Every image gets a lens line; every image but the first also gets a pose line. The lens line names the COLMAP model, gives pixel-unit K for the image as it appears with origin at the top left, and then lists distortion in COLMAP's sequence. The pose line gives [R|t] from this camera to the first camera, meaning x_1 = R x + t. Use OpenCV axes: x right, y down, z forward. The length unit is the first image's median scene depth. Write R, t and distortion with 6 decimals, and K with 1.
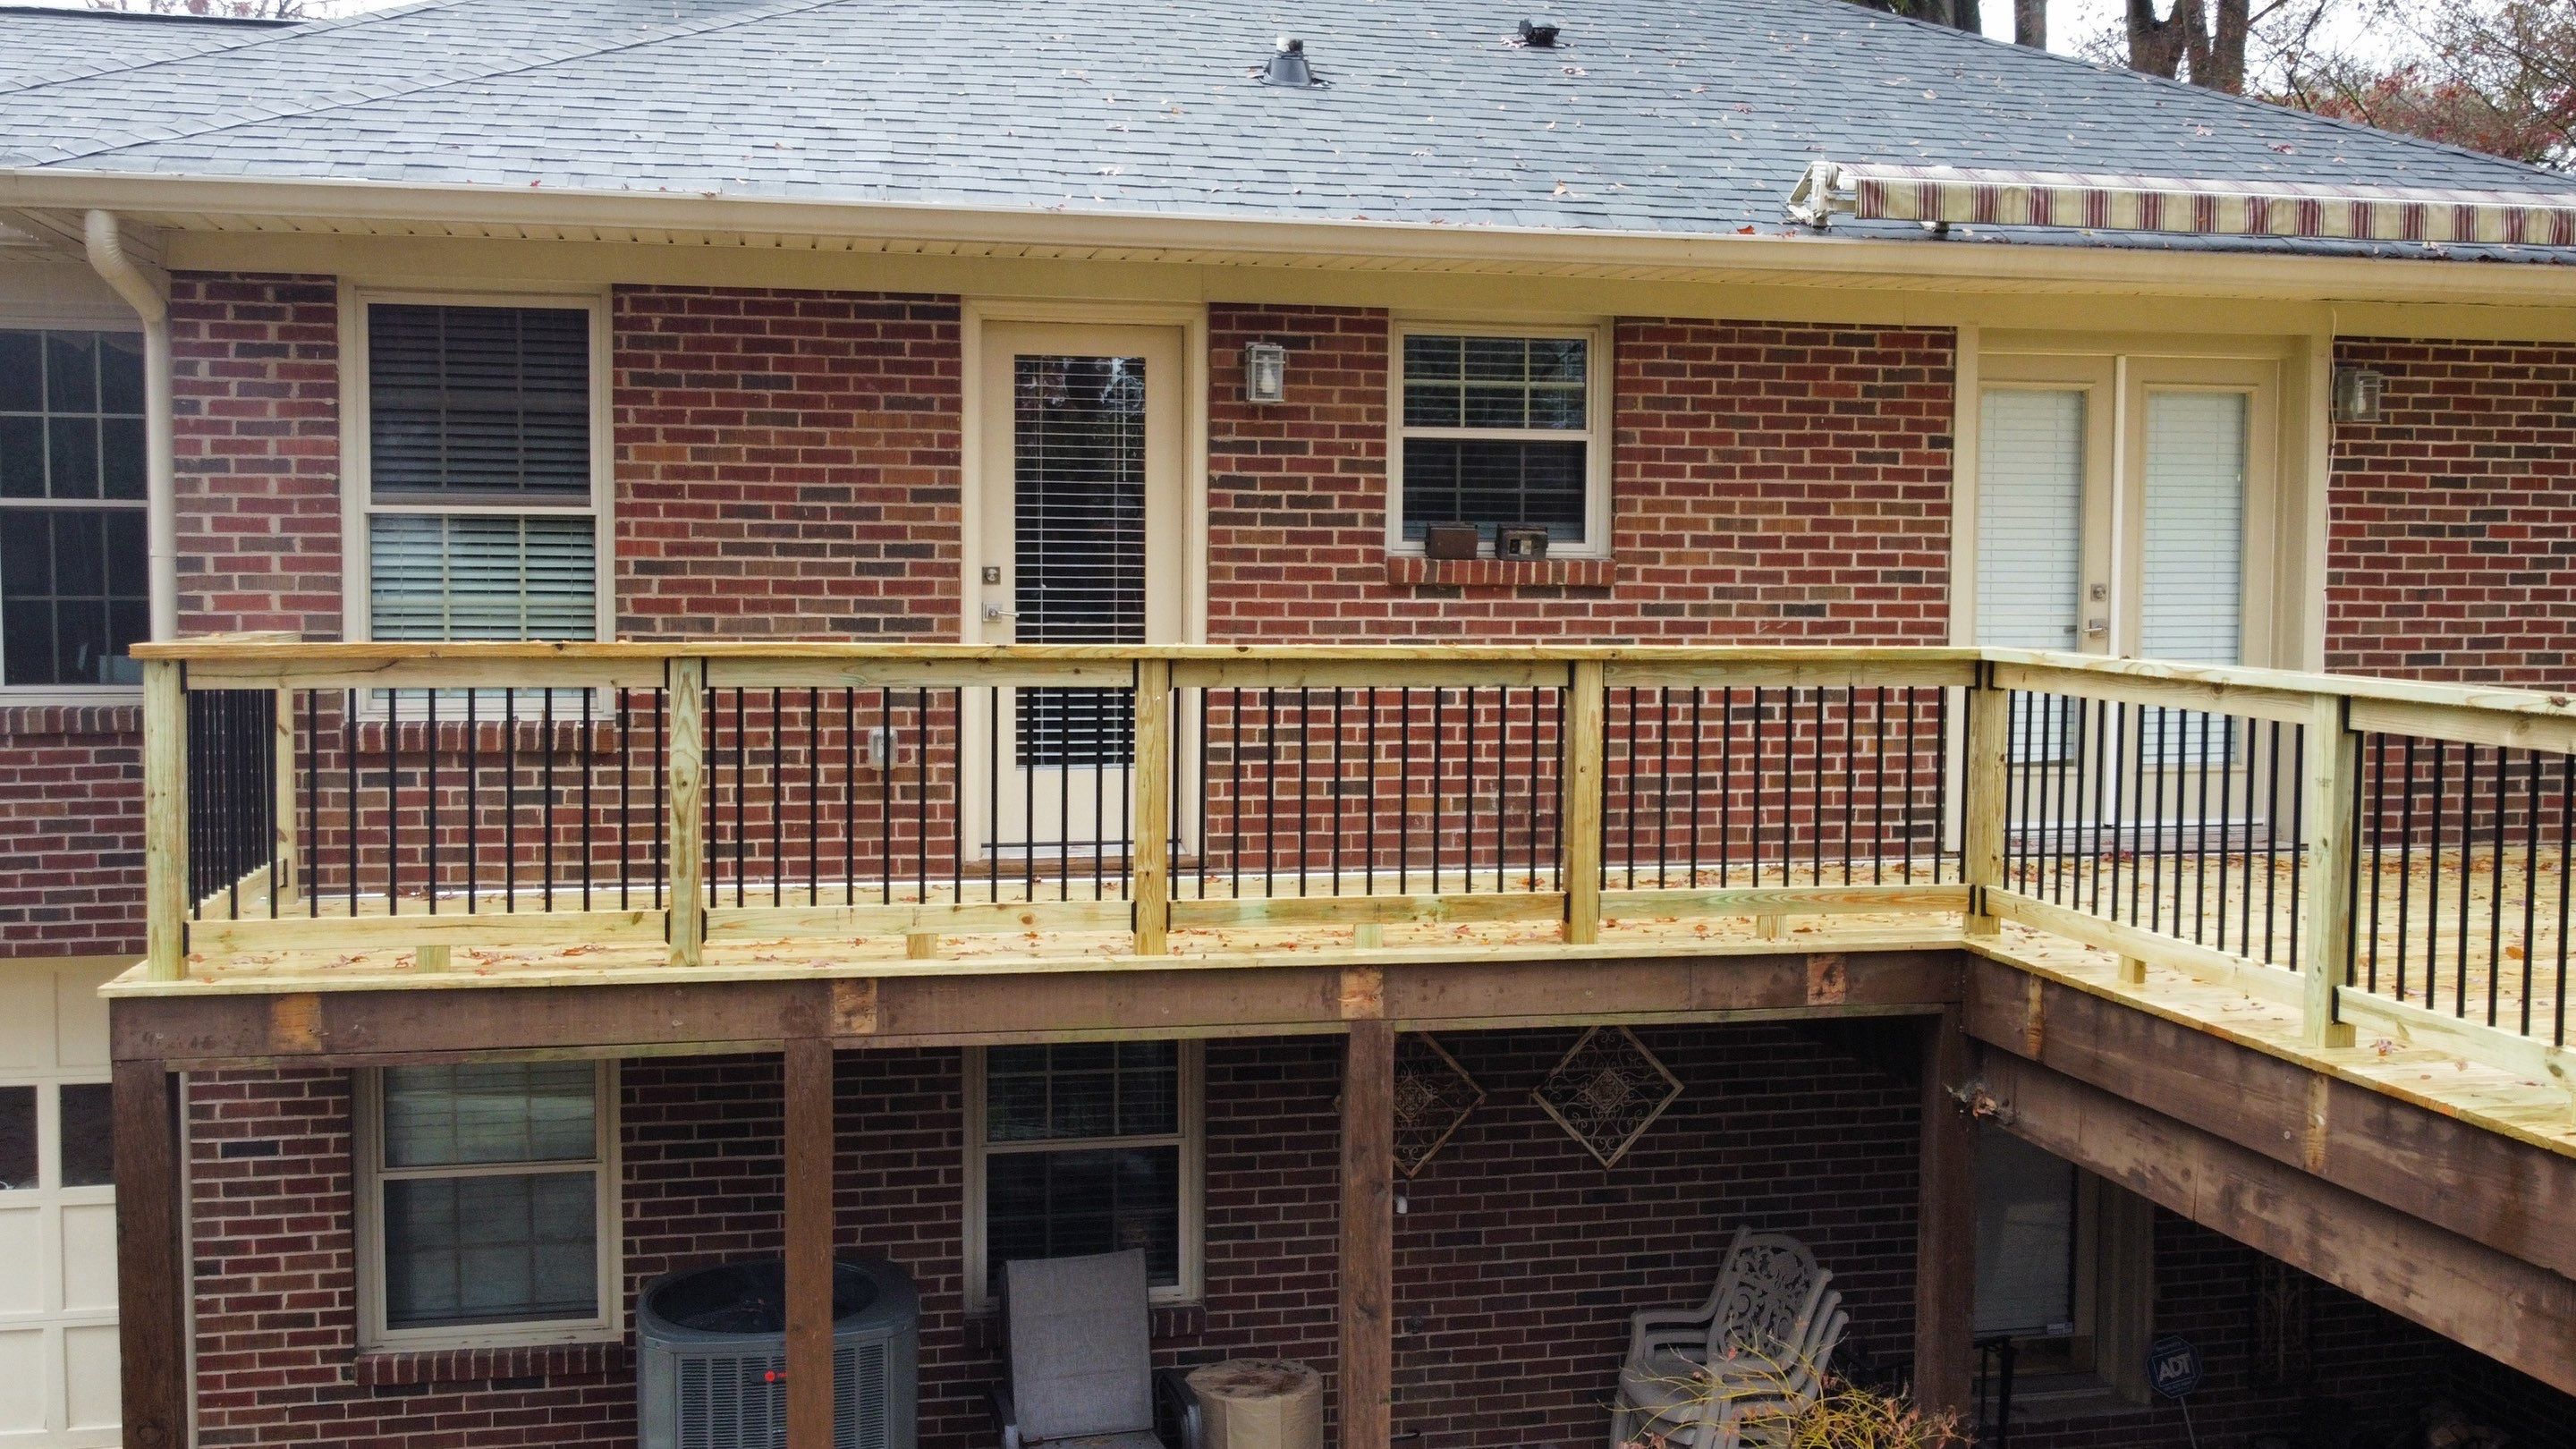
lens RADIAL K [[2369.9, 0, 1279.4], [0, 2369.9, 719.2], [0, 0, 1]] dist [-0.005466, 0.000000]
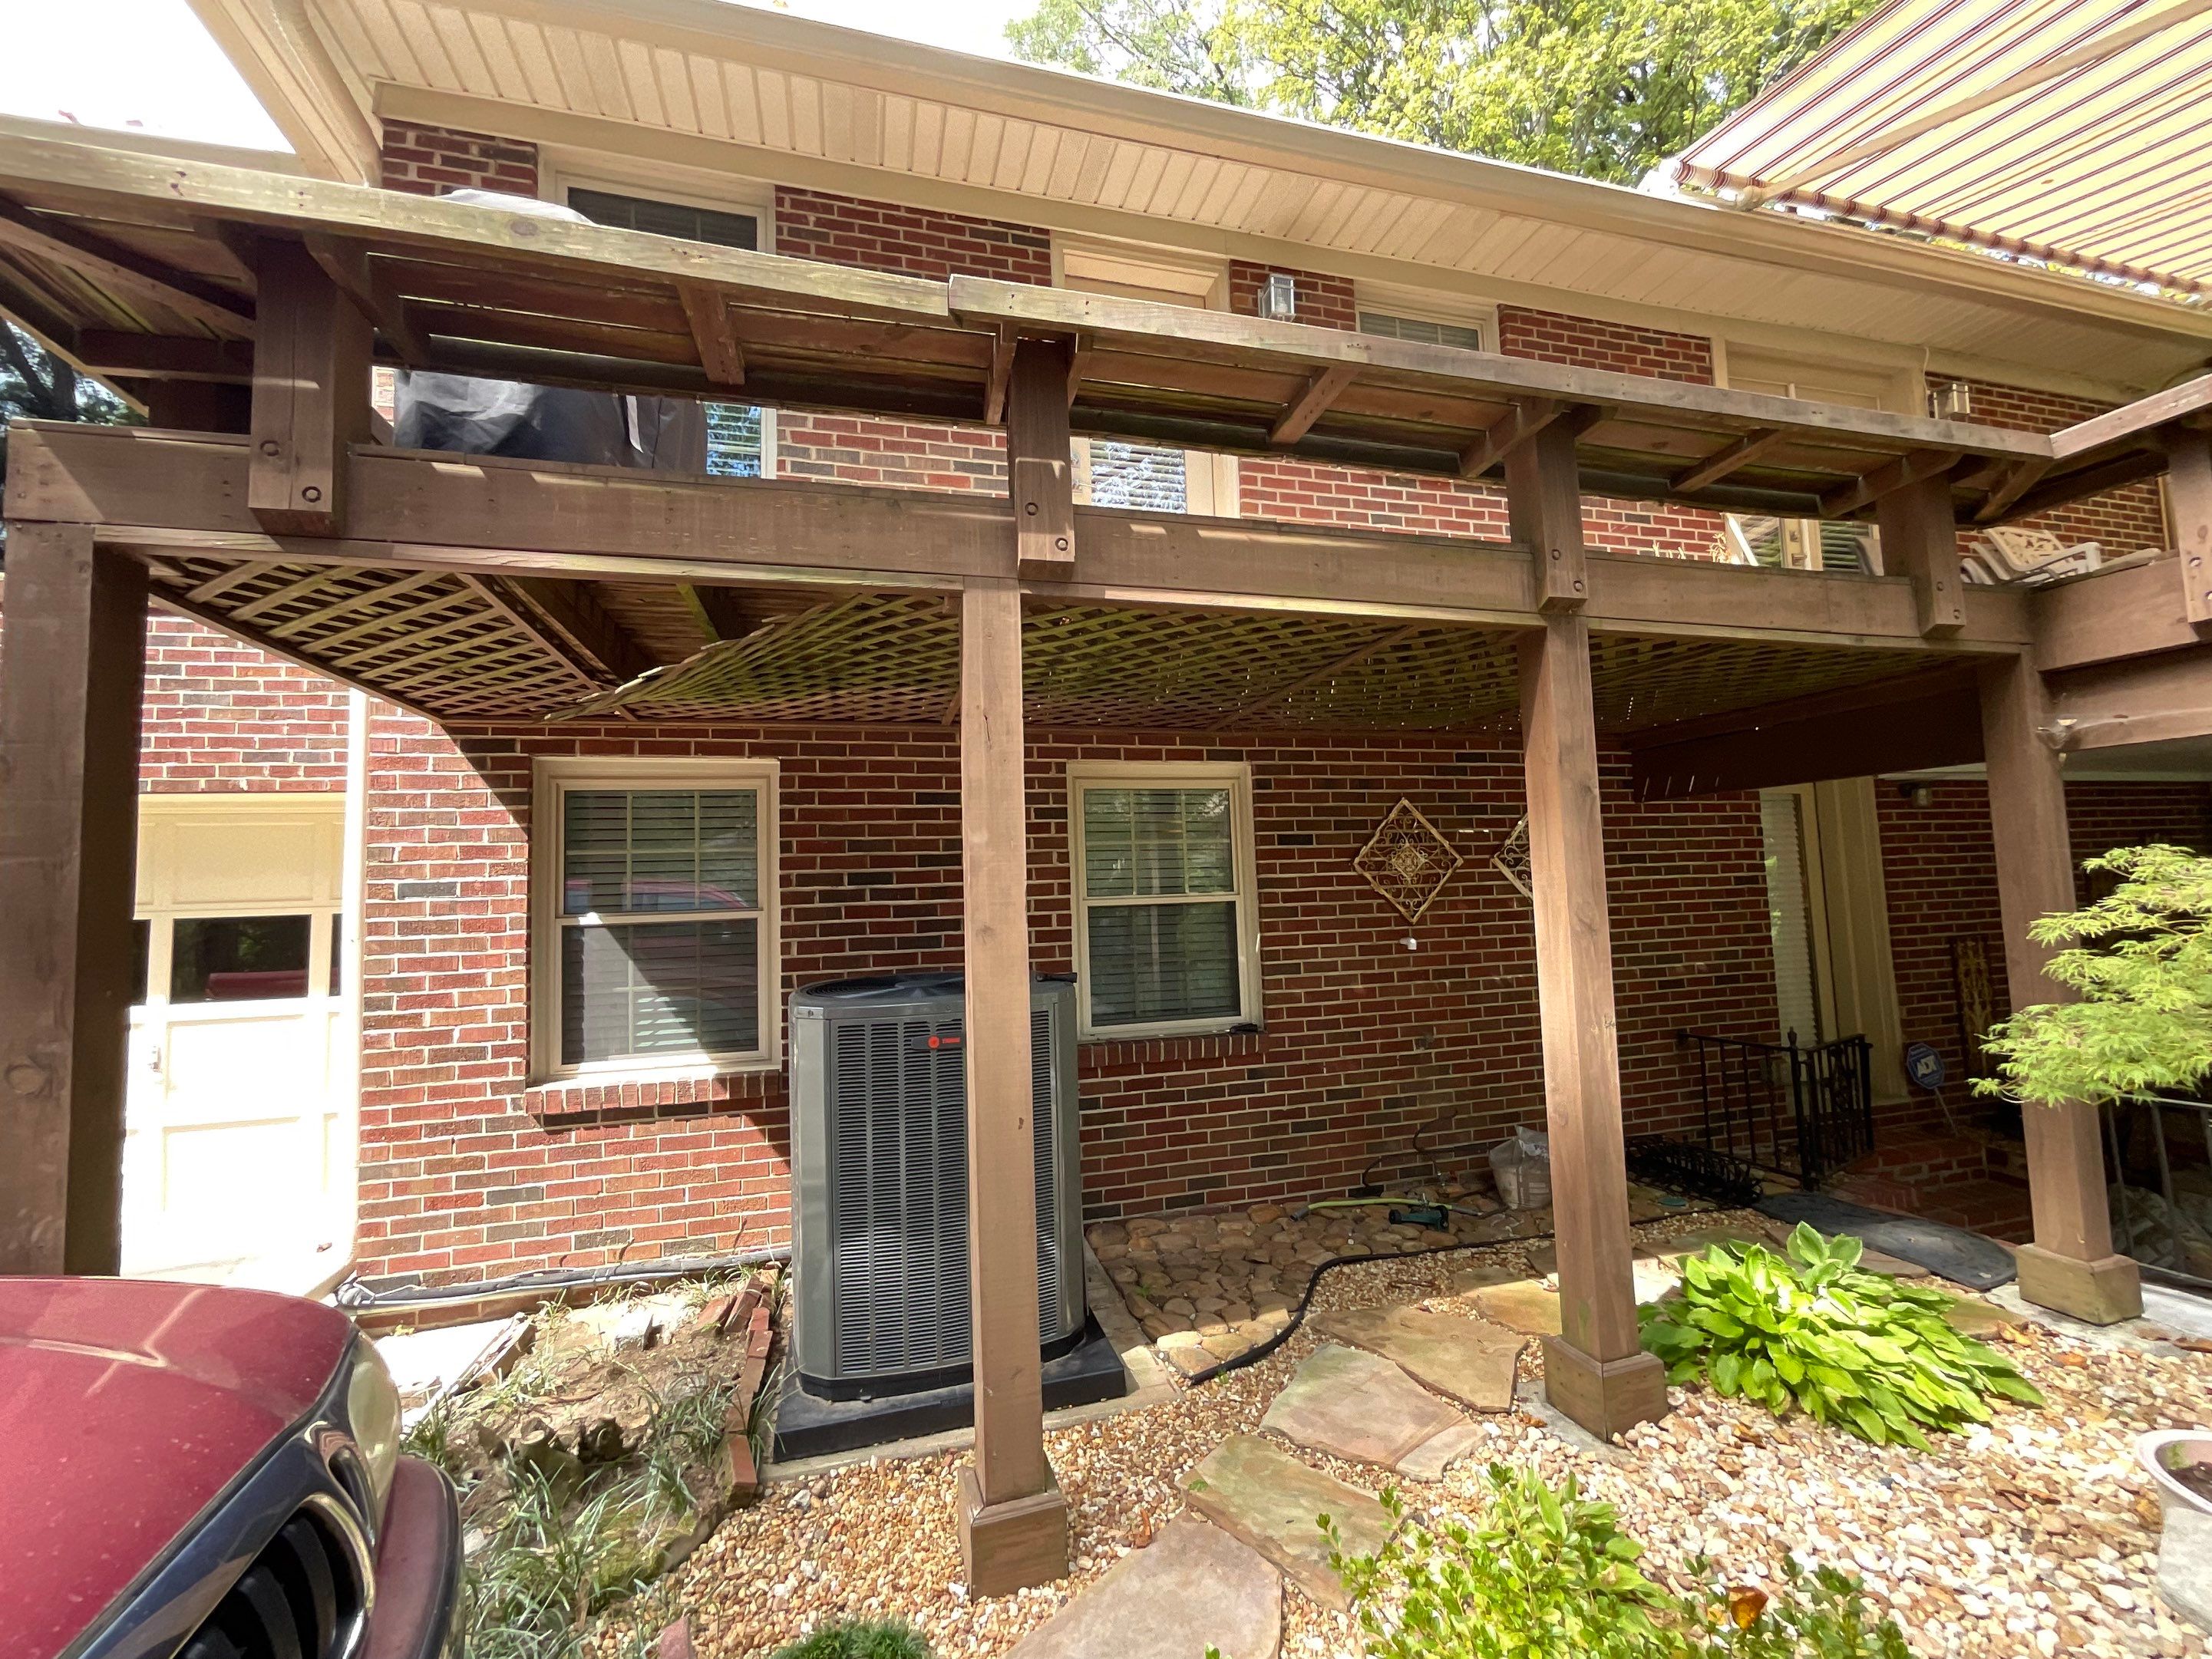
lens RADIAL K [[912.1, 0, 1104.5], [0, 912.1, 830.3], [0, 0, 1]] dist [-0.001091, 0.000979]
pose [[0.997796, -0.035532, 0.056043, -0.148390], [0.042577, 0.990601, -0.129988, 0.218808], [-0.050897, 0.132088, 0.989930, 0.563845]]
